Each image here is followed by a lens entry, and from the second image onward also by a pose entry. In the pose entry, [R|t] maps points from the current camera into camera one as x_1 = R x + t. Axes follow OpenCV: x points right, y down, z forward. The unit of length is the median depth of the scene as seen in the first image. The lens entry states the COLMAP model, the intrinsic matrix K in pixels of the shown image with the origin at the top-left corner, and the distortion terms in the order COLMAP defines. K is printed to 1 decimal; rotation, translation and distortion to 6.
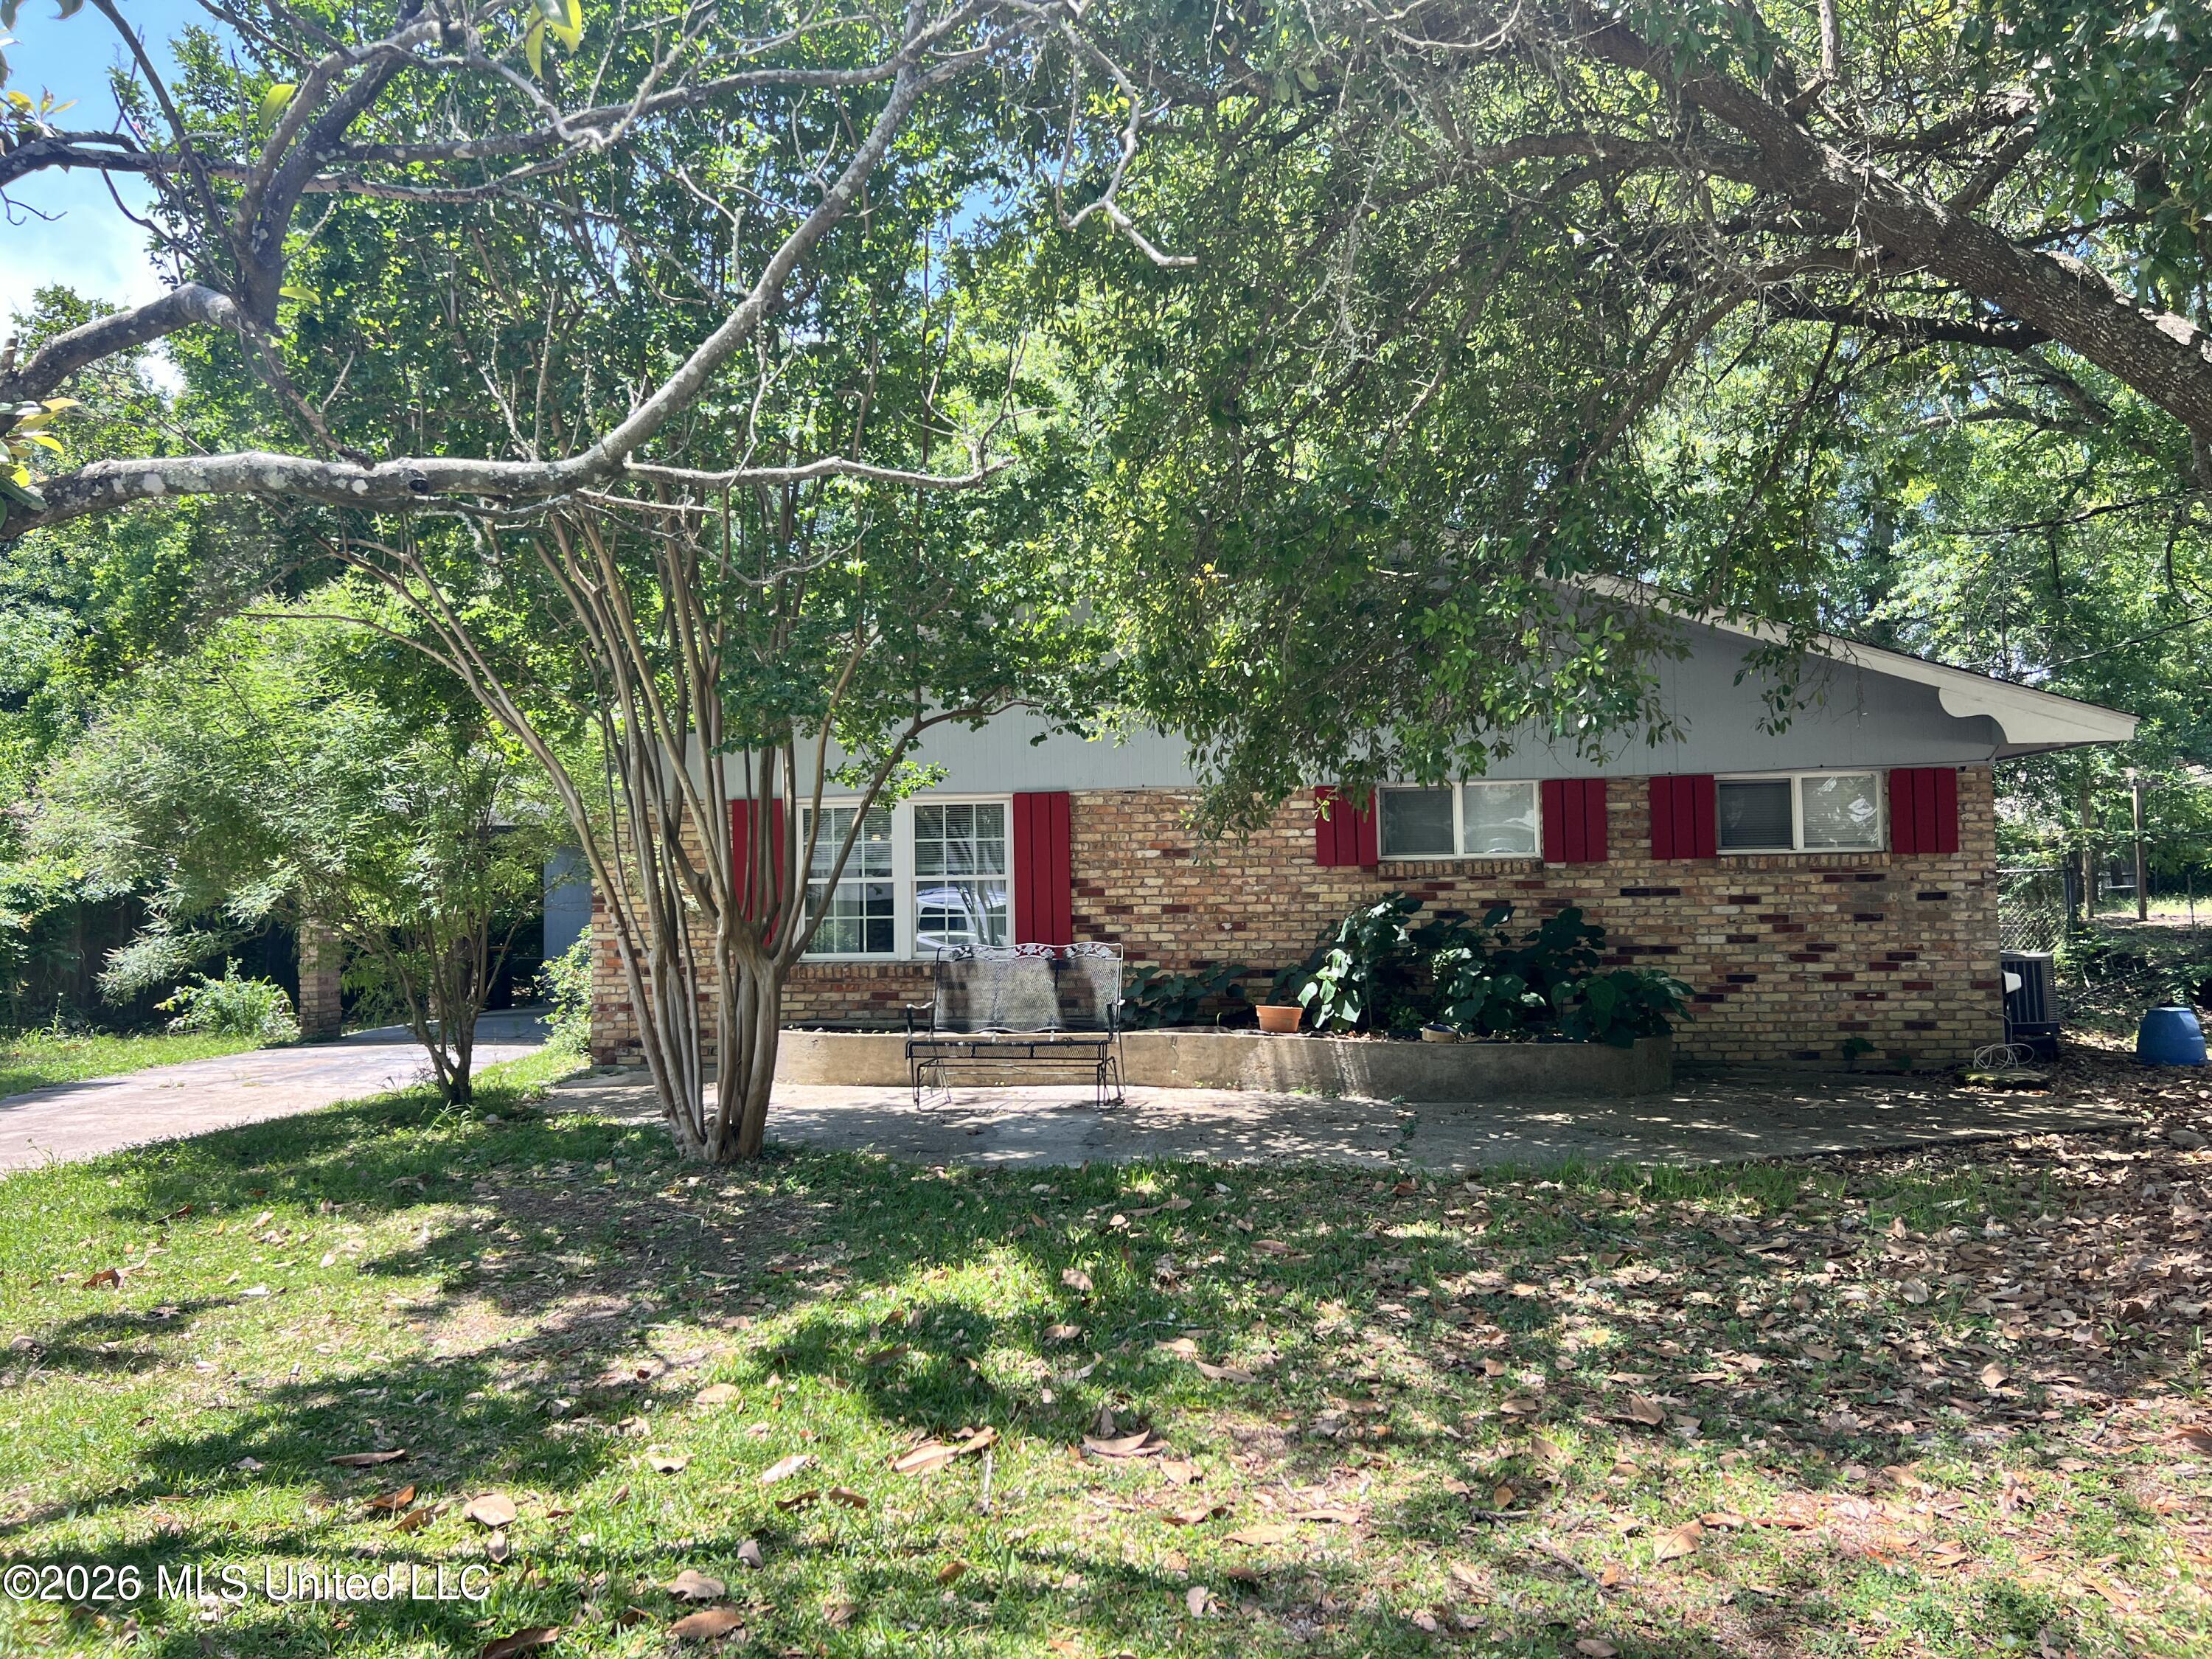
lens RADIAL K [[1662.0, 0, 1105.7], [0, 1662.0, 822.4], [0, 0, 1]] dist [0.050774, -0.058046]
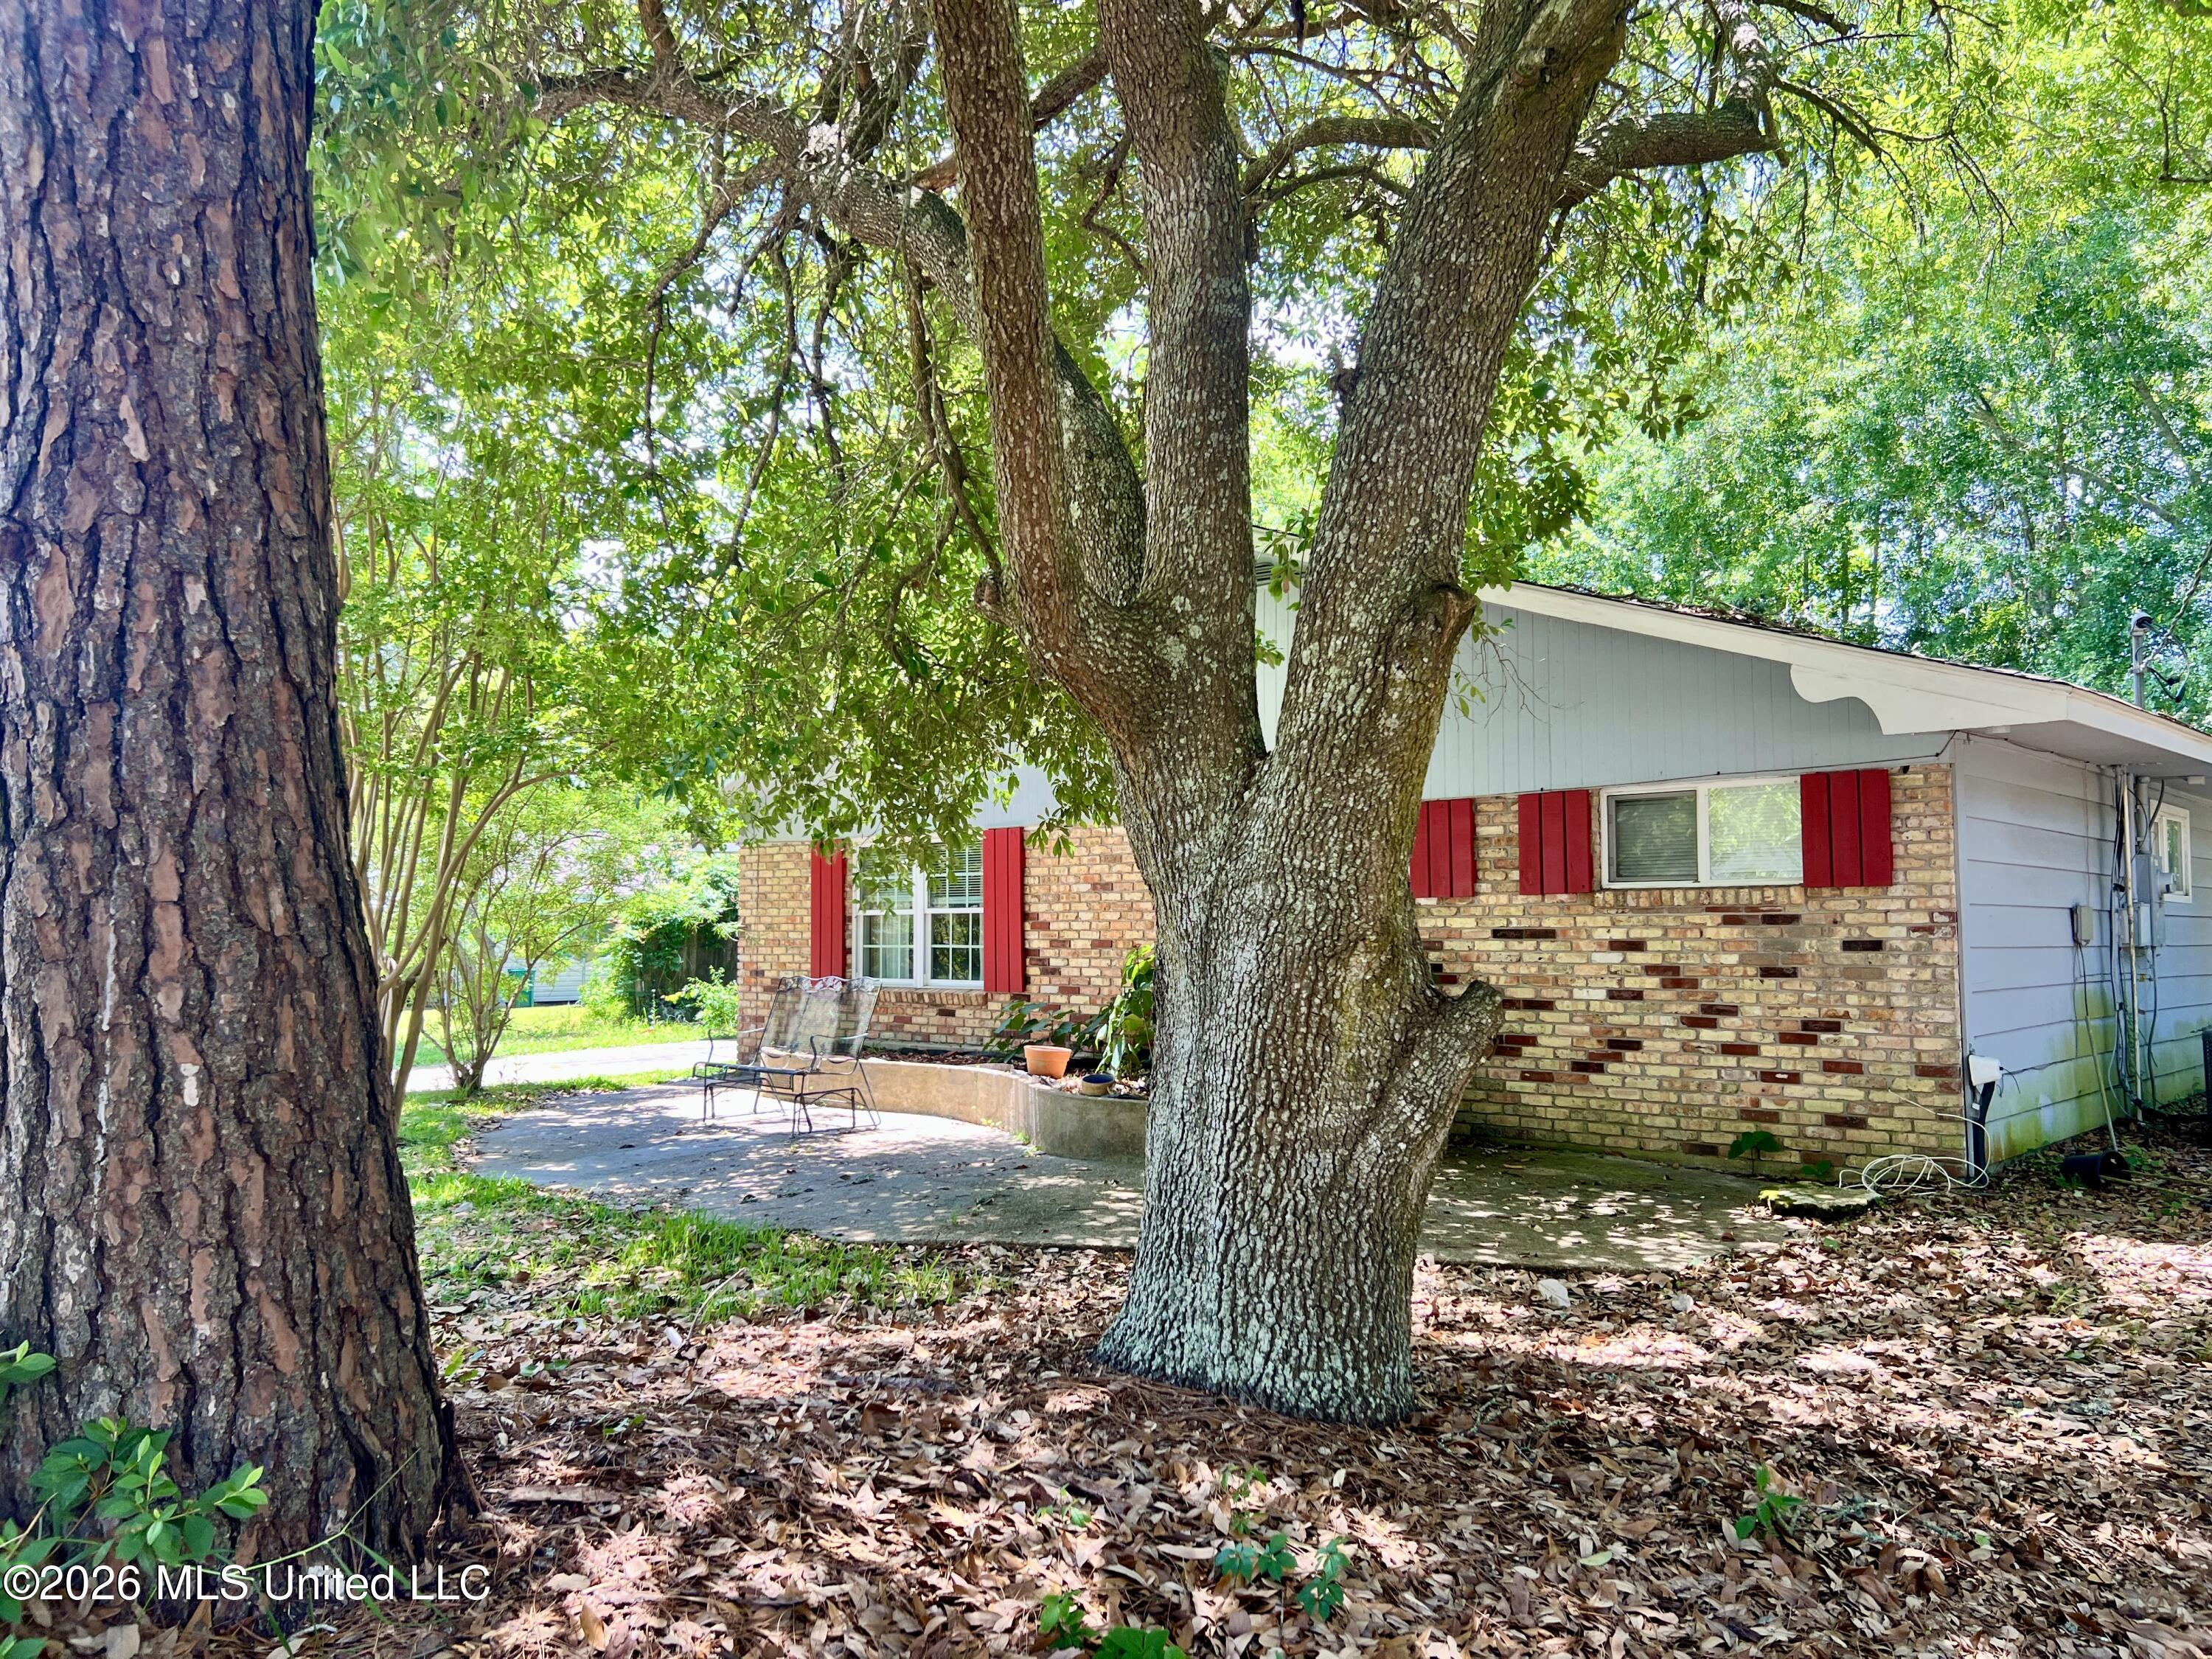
lens RADIAL K [[1662.0, 0, 1106.7], [0, 1662.0, 833.6], [0, 0, 1]] dist [0.050774, -0.058046]
pose [[0.813762, -0.020184, -0.580848, 0.639740], [0.018142, 0.999792, -0.009325, -0.003862], [0.580915, -0.002949, 0.813959, 0.211789]]
